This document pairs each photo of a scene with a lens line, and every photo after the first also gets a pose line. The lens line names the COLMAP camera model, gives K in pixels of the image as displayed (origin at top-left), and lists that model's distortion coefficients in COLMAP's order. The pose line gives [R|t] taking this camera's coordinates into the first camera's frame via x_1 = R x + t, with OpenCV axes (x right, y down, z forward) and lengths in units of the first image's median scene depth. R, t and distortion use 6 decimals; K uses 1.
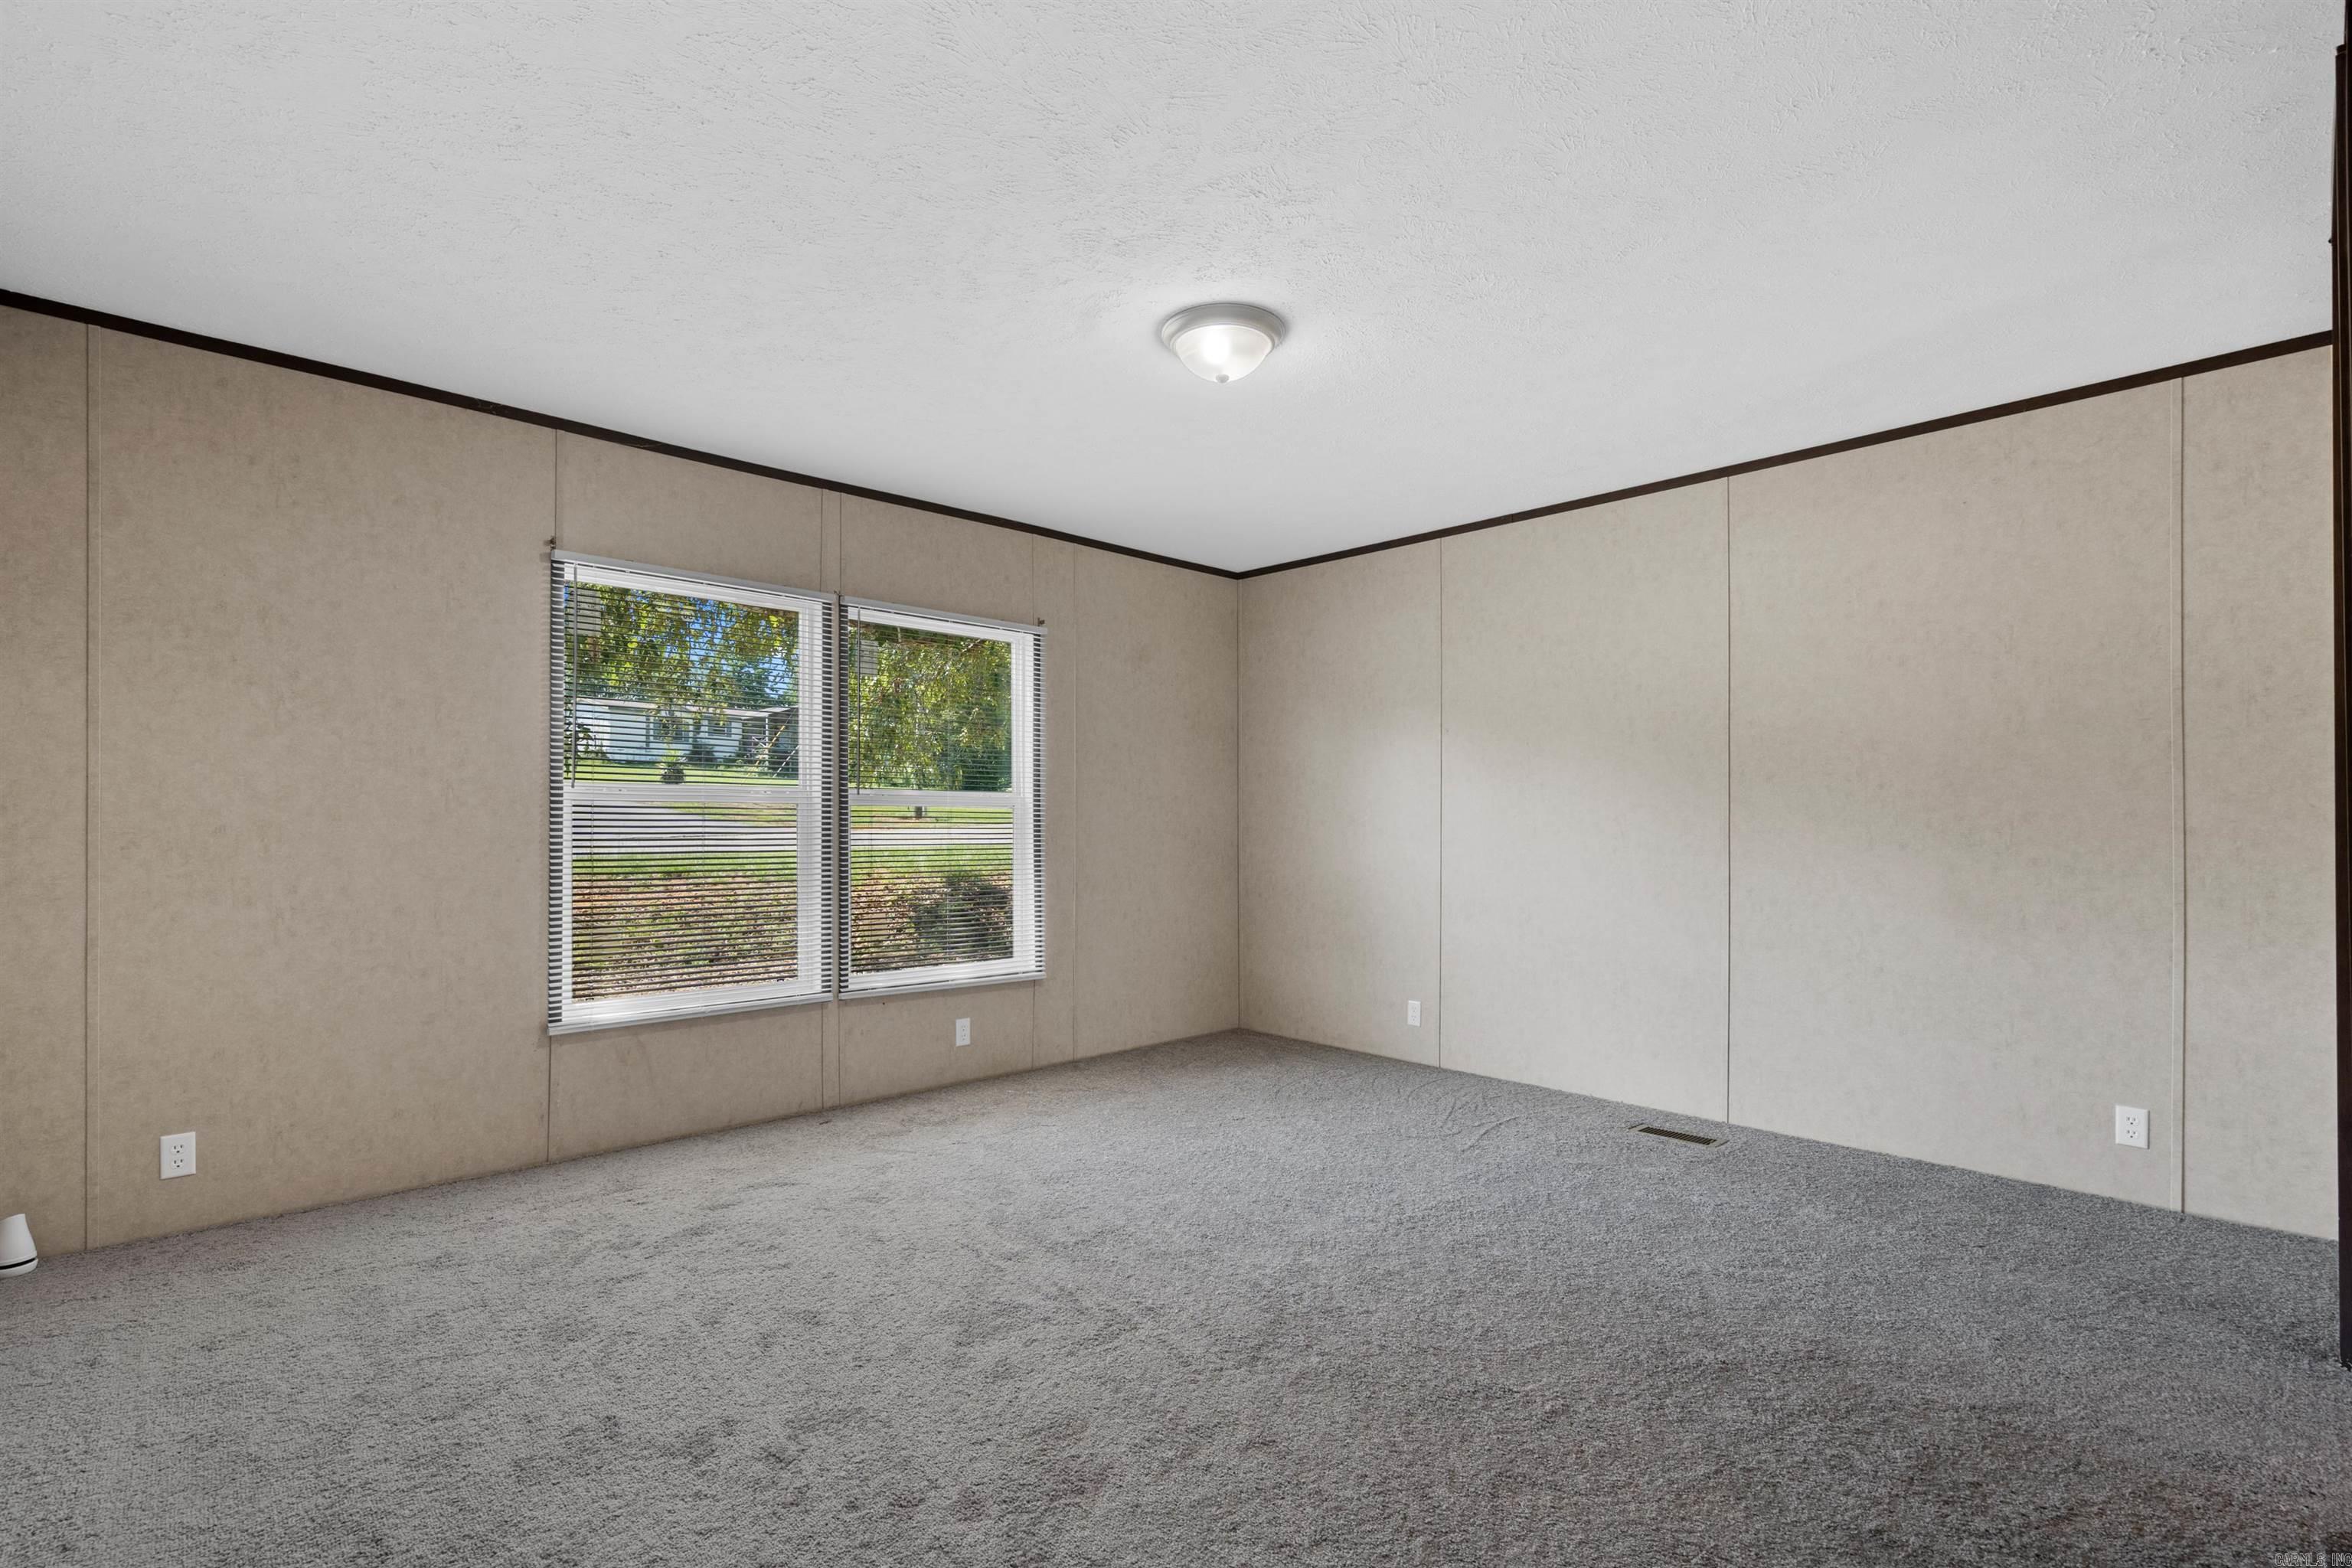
lens RADIAL K [[1095.2, 0, 1174.1], [0, 1095.2, 820.8], [0, 0, 1]] dist [-0.000377, 0.000296]
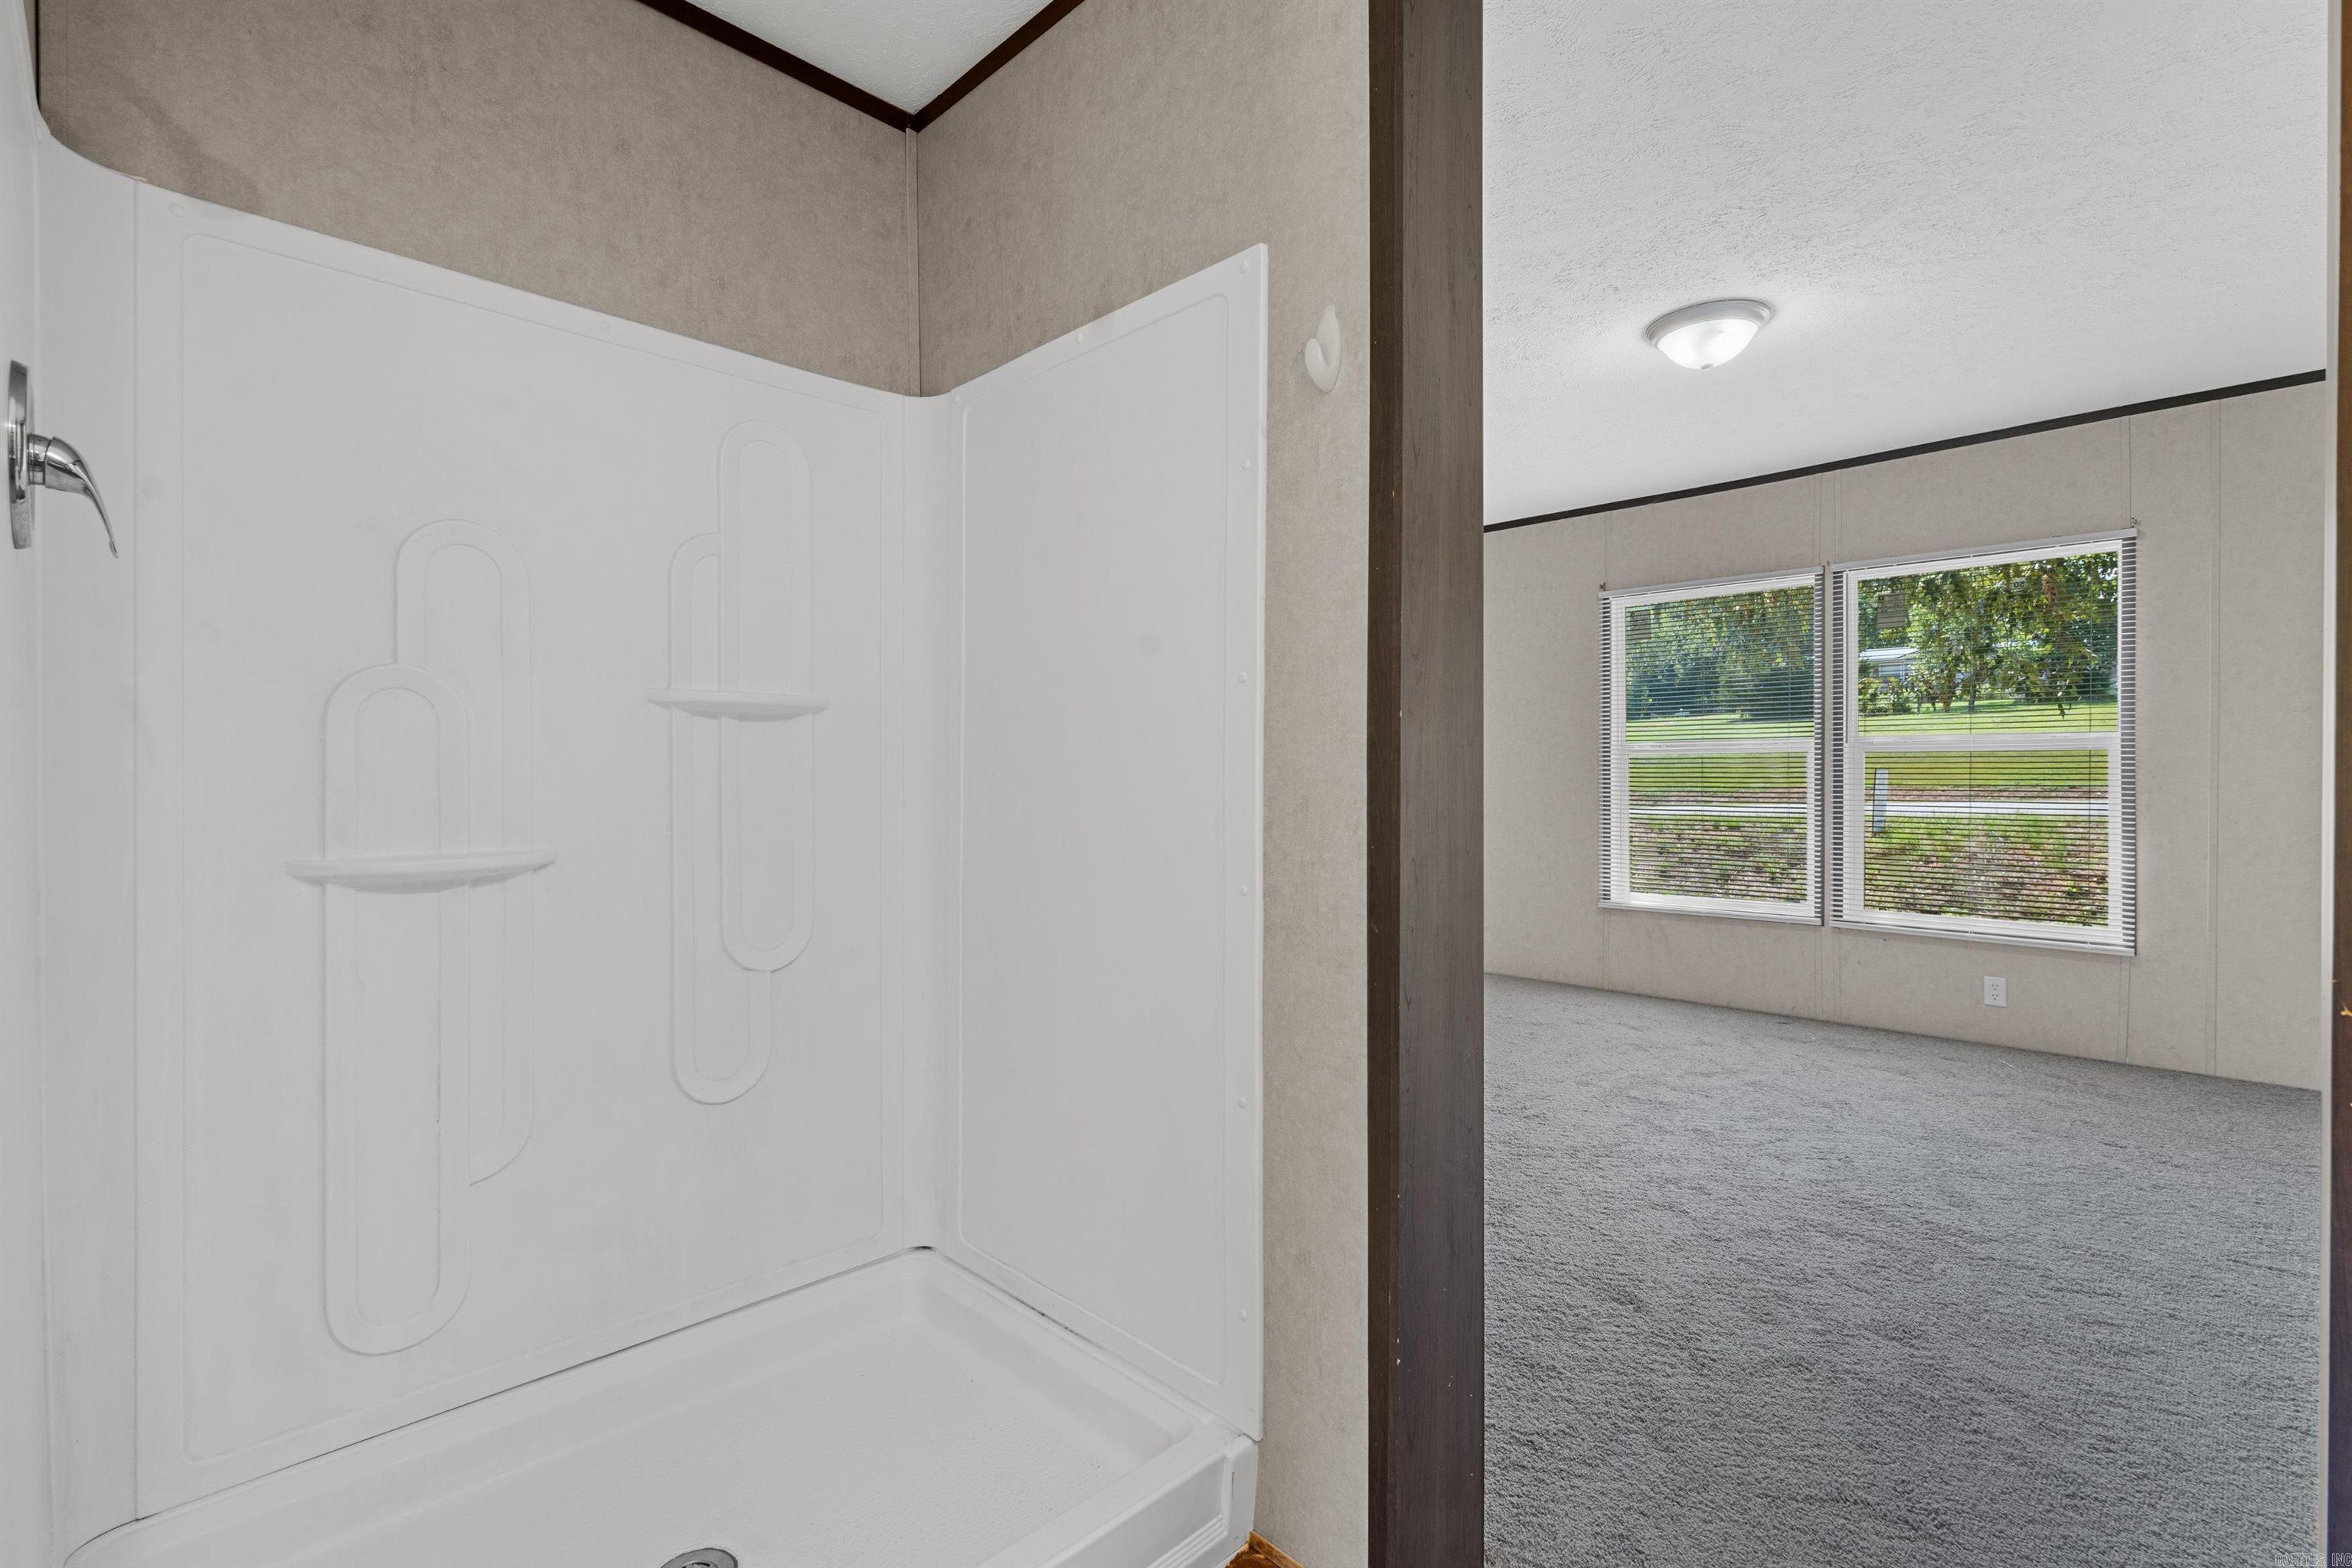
lens RADIAL K [[1059.0, 0, 1165.5], [0, 1059.0, 787.0], [0, 0, 1]] dist [-0.002870, 0.000714]
pose [[0.031311, 0.009436, -0.999465, 0.826364], [0.001392, 0.999954, 0.009485, 0.010865], [0.999509, -0.001689, 0.031296, 0.313688]]
